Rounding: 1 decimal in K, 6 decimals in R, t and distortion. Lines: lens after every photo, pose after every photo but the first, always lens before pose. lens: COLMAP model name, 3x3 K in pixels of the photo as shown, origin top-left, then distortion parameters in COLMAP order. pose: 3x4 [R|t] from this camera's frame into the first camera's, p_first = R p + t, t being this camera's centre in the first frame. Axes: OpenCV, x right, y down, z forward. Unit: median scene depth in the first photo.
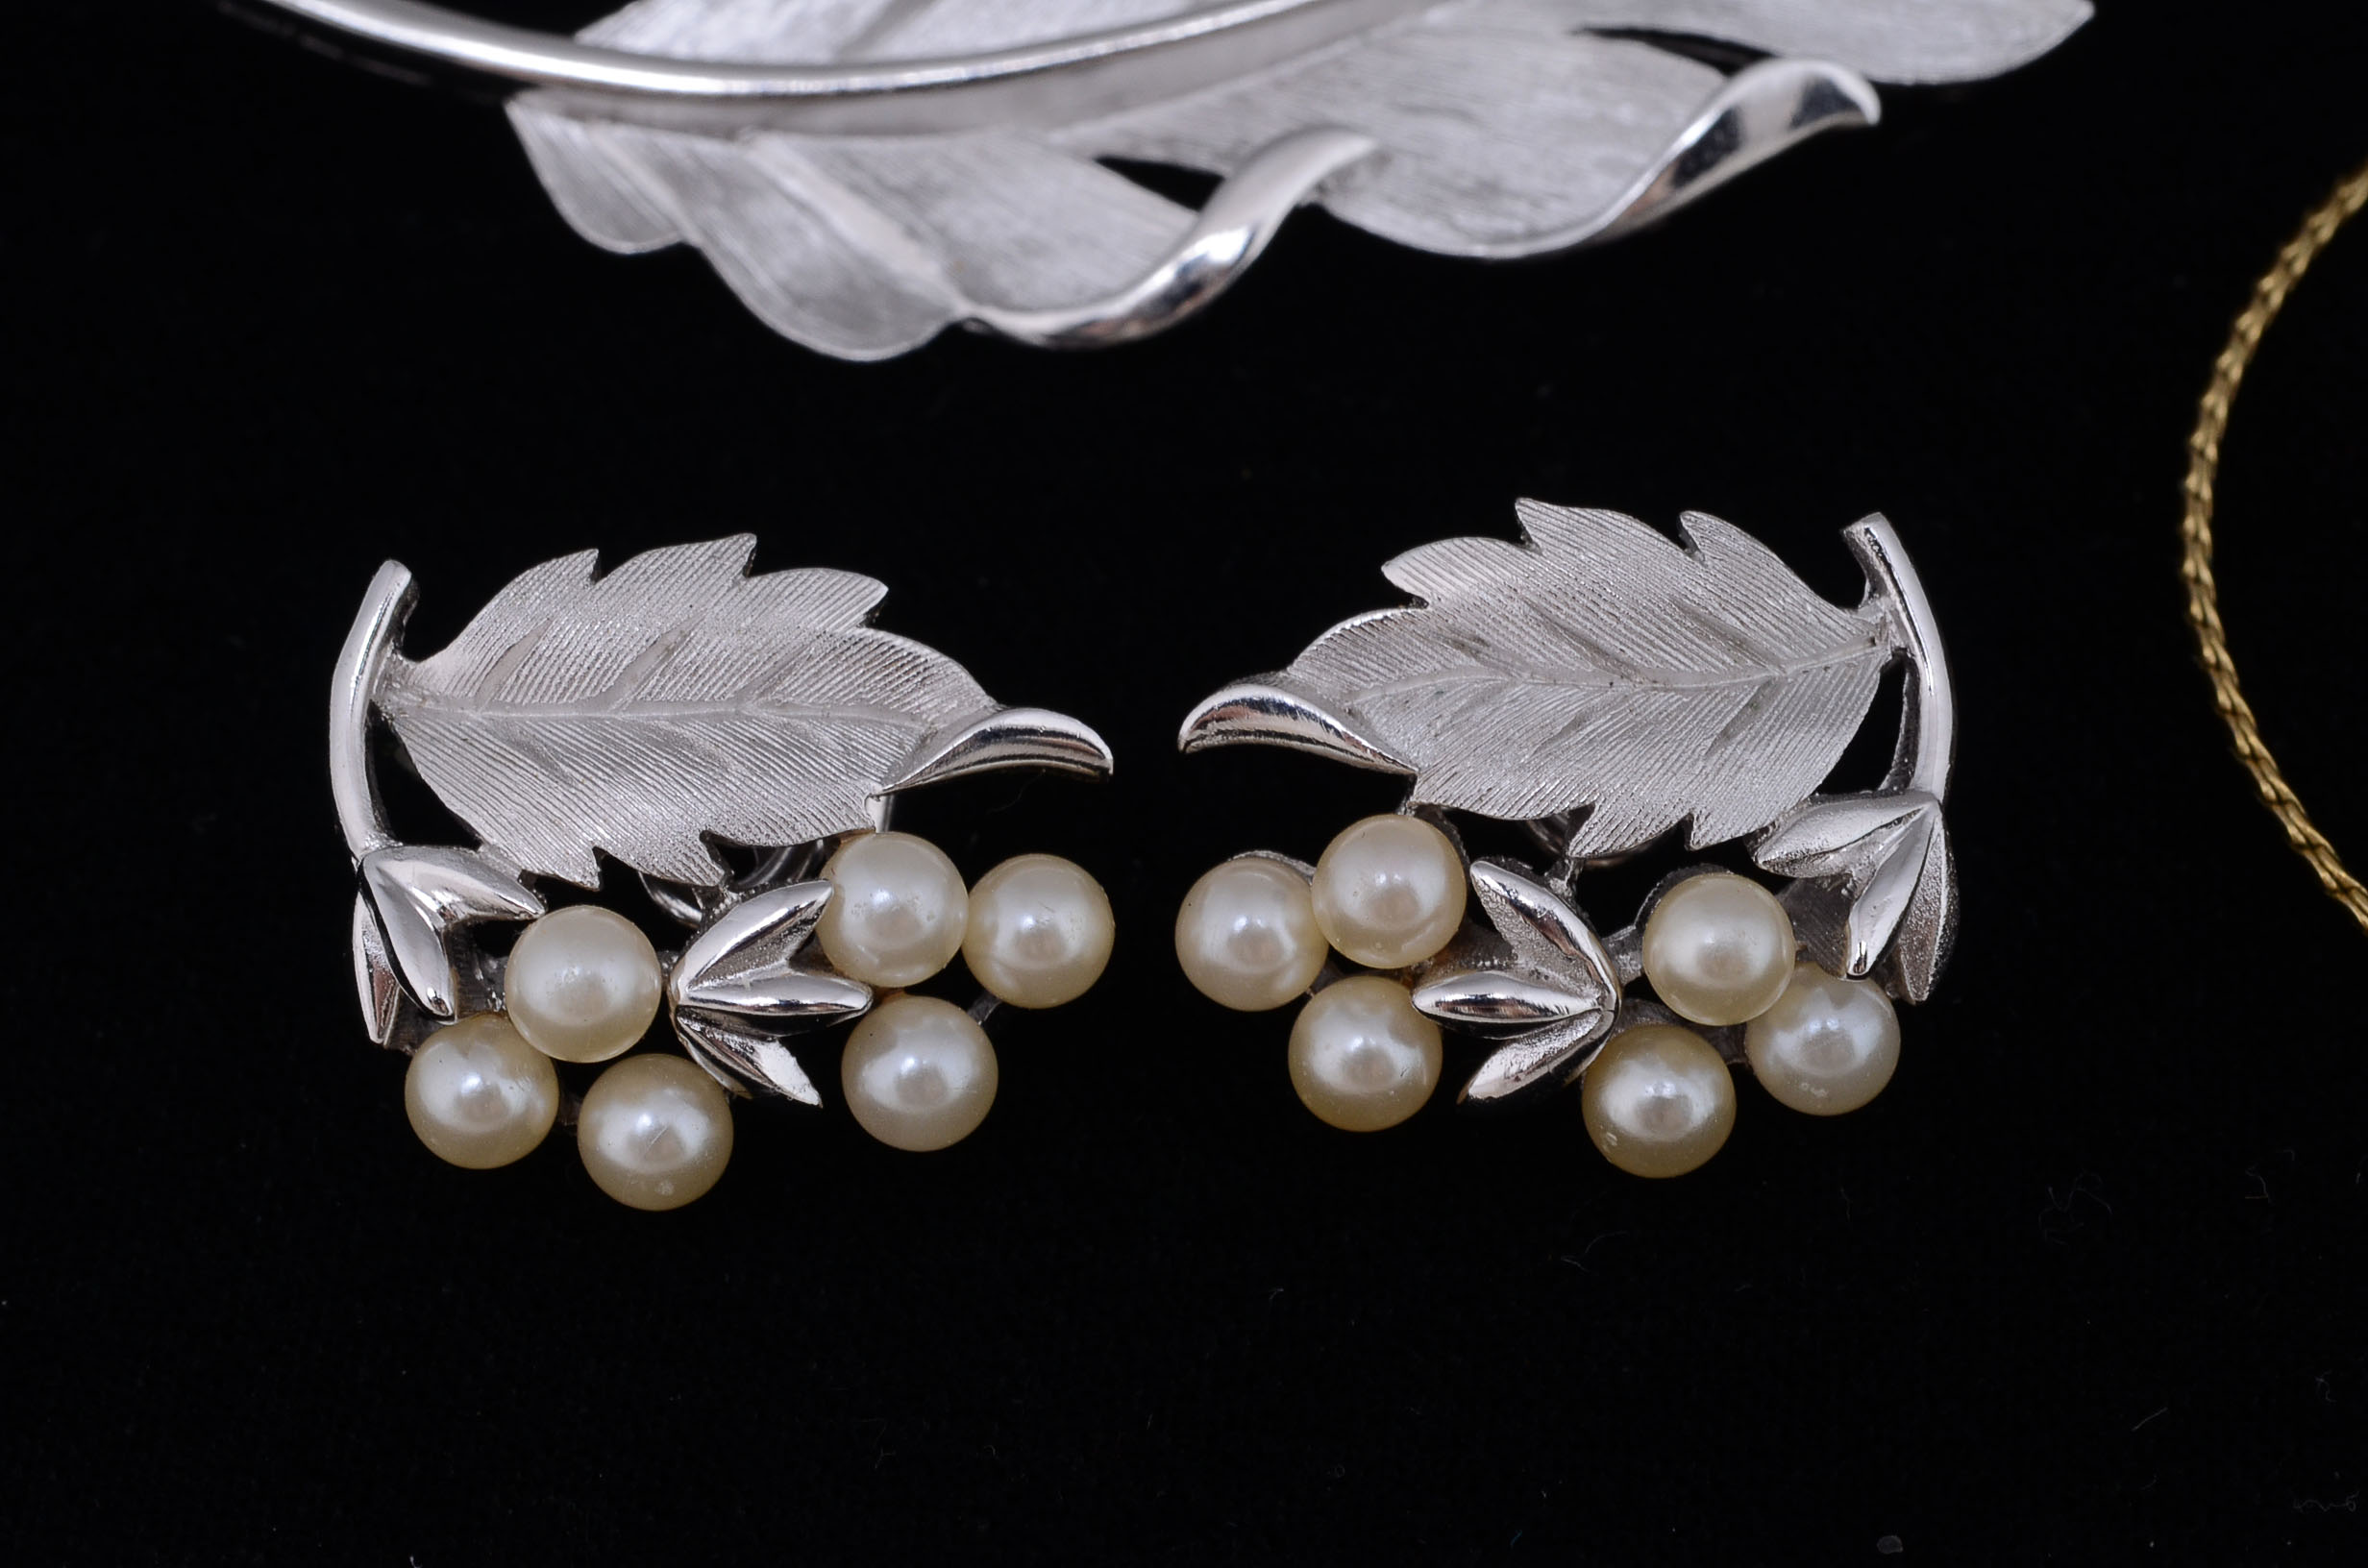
lens RADIAL K [[7470.1, 0, 1184.0], [0, 7470.1, 784.0], [0, 0, 1]] dist [-0.123909, 1.042870]
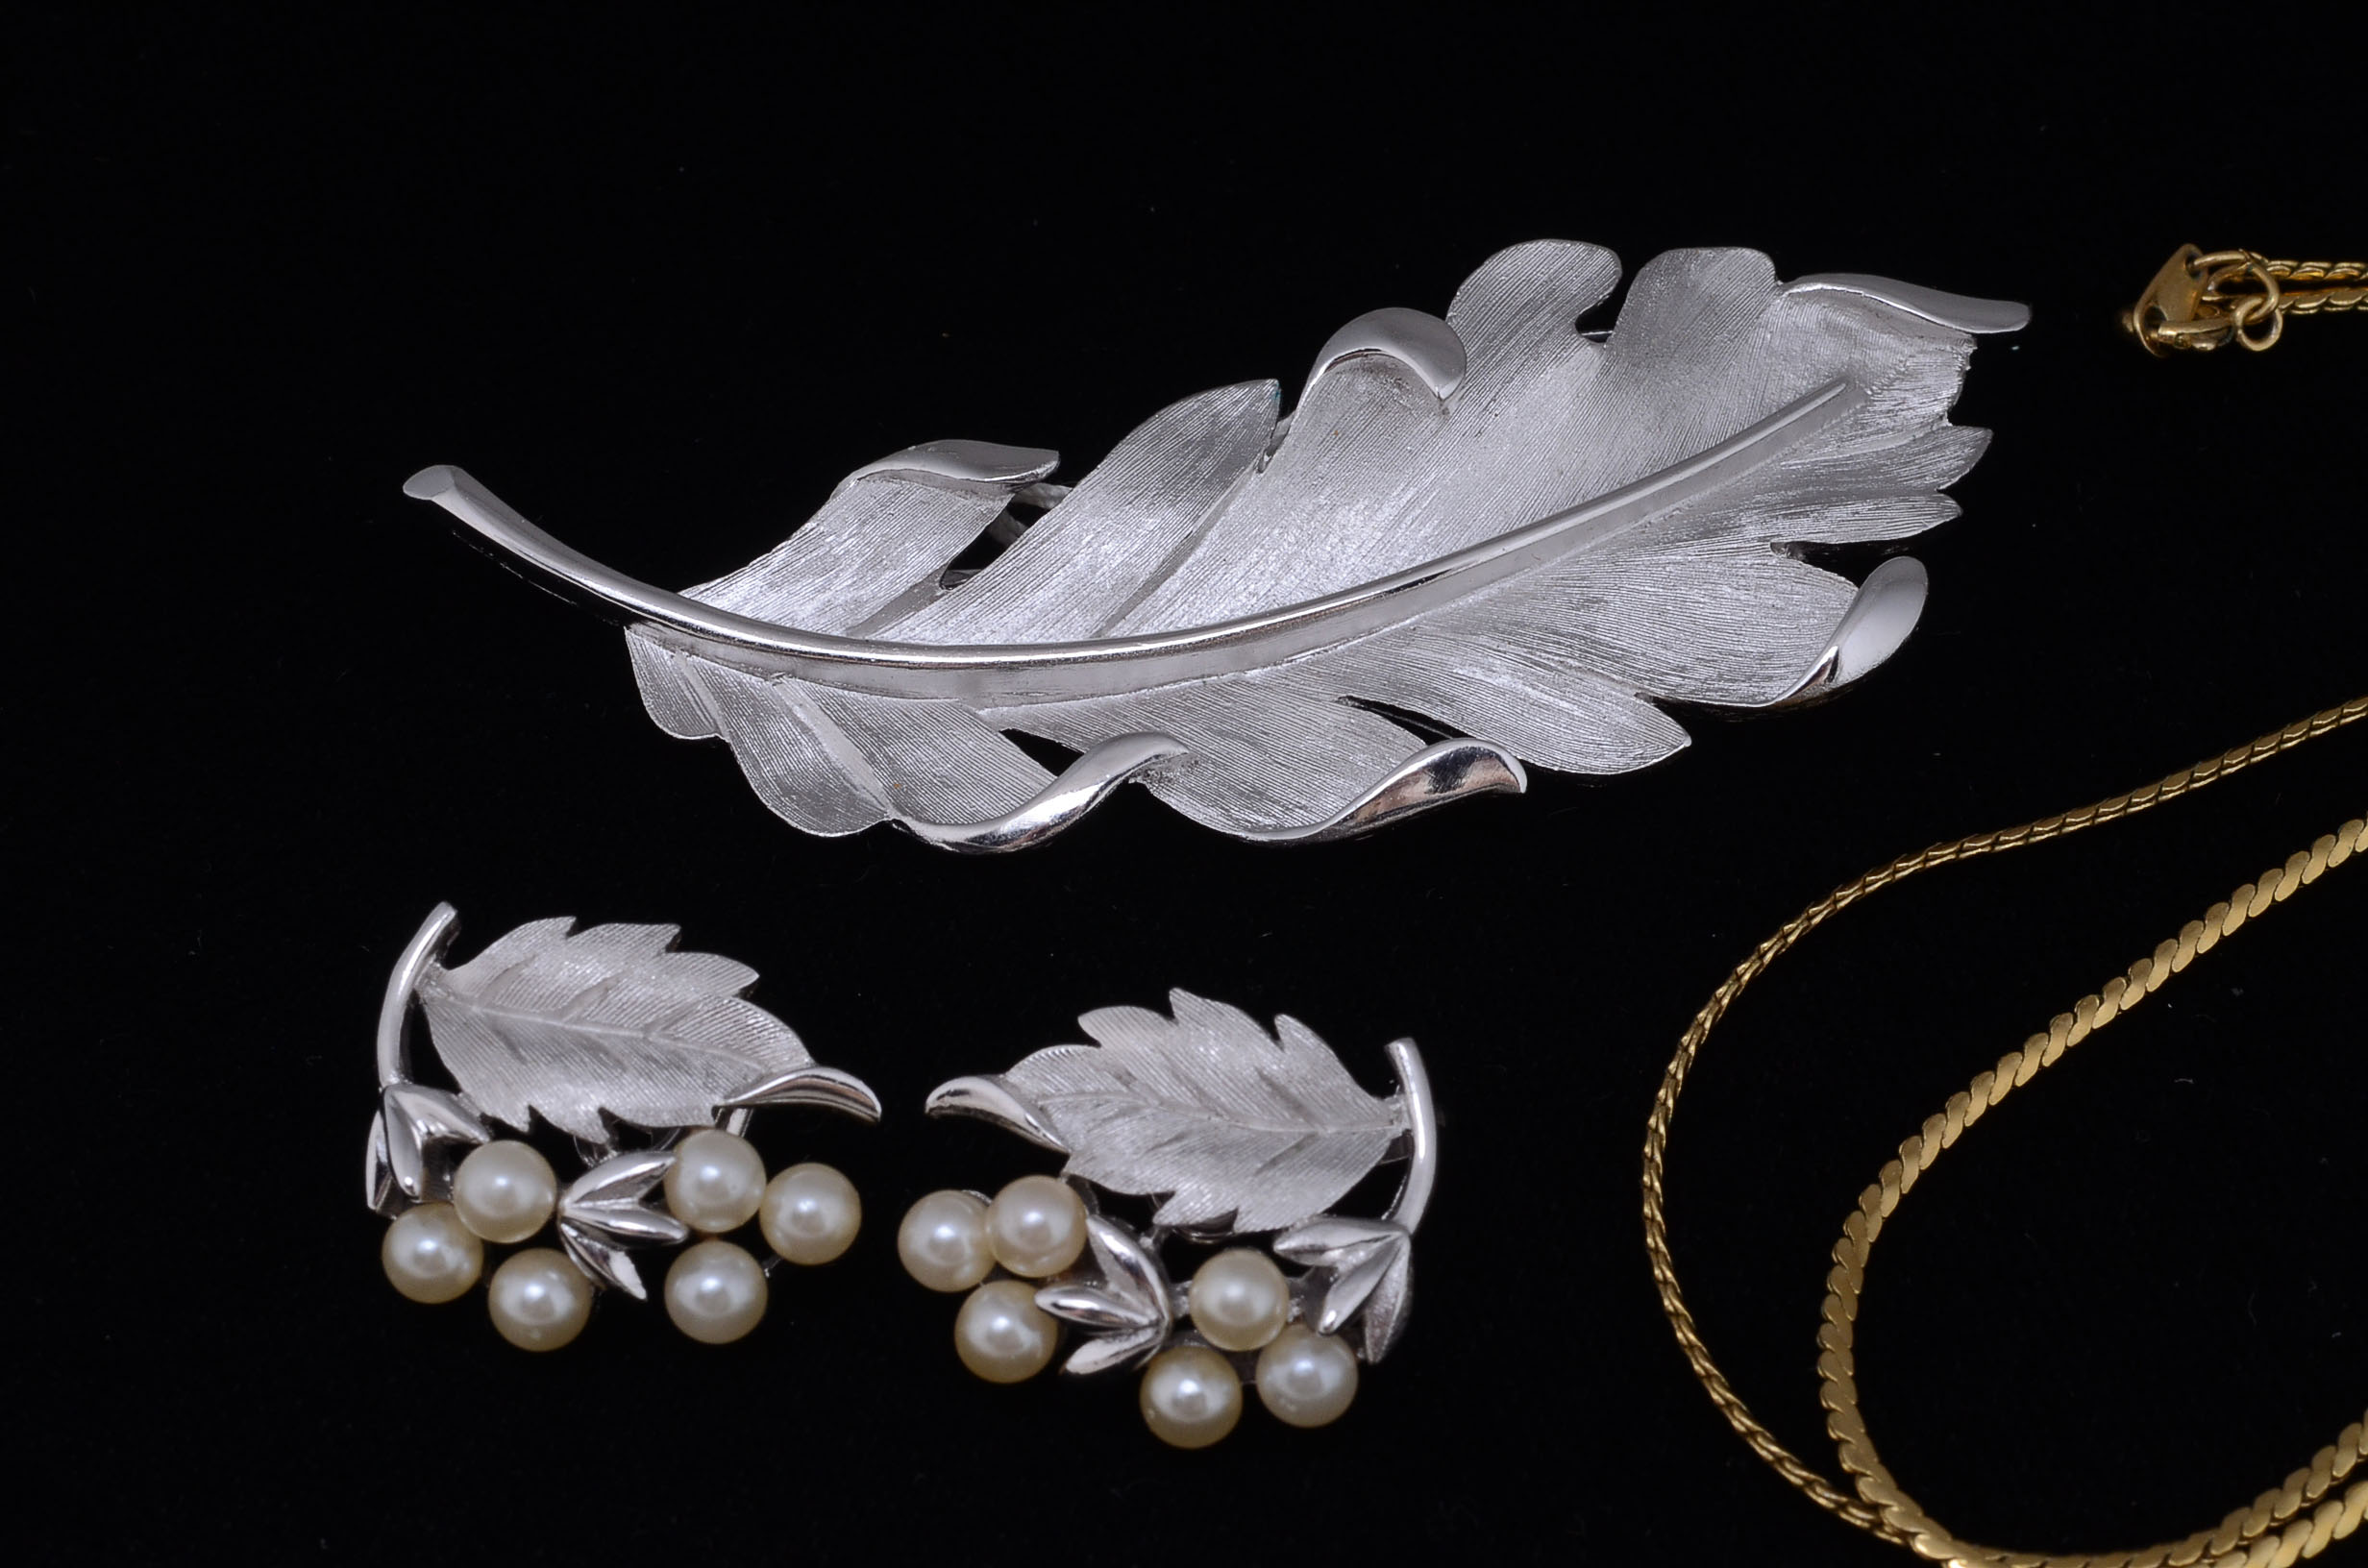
lens RADIAL K [[7470.1, 0, 1184.0], [0, 7470.1, 784.0], [0, 0, 1]] dist [-0.123909, 1.042870]
pose [[0.978313, 0.166379, -0.123380, 0.227033], [-0.176848, 0.981034, -0.079348, 0.040932], [0.107838, 0.099447, 0.989182, -0.498107]]
